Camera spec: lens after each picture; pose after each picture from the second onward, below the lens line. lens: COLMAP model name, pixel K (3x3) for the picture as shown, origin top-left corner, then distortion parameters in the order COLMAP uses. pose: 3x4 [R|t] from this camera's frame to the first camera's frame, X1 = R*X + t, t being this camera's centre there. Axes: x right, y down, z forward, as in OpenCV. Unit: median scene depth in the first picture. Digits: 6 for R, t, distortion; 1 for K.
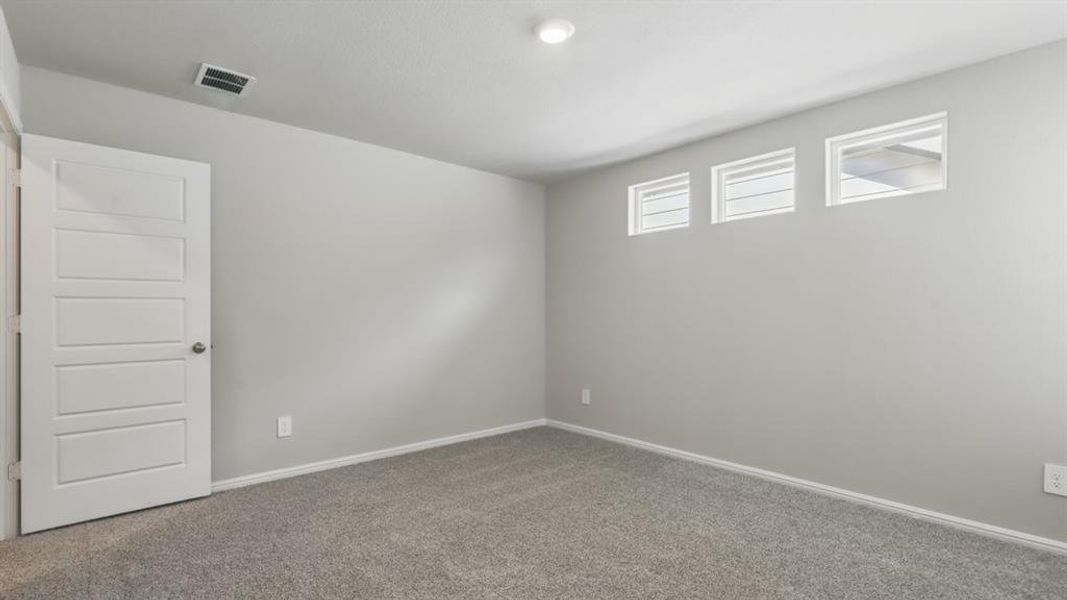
lens RADIAL K [[491.6, 0, 536.0], [0, 491.6, 301.2], [0, 0, 1]] dist [0.000782, 0.000304]
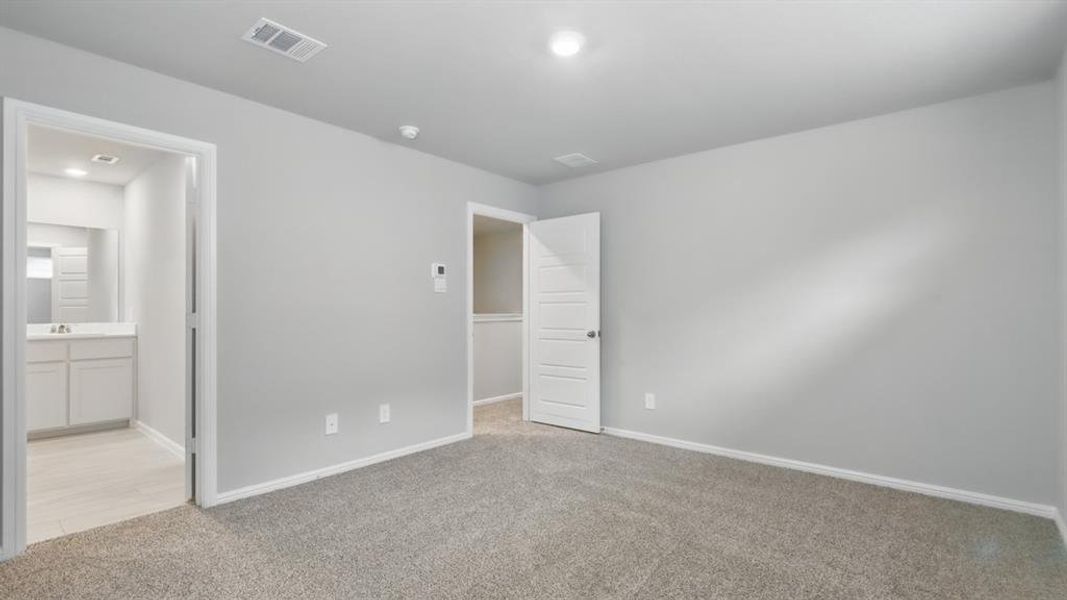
lens RADIAL K [[491.6, 0, 536.0], [0, 491.6, 301.2], [0, 0, 1]] dist [0.000782, 0.000304]
pose [[0.166236, -0.004296, -0.986077, 0.779615], [0.025244, 0.999681, -0.000100, -0.011624], [0.985763, -0.024876, 0.166291, 0.571321]]
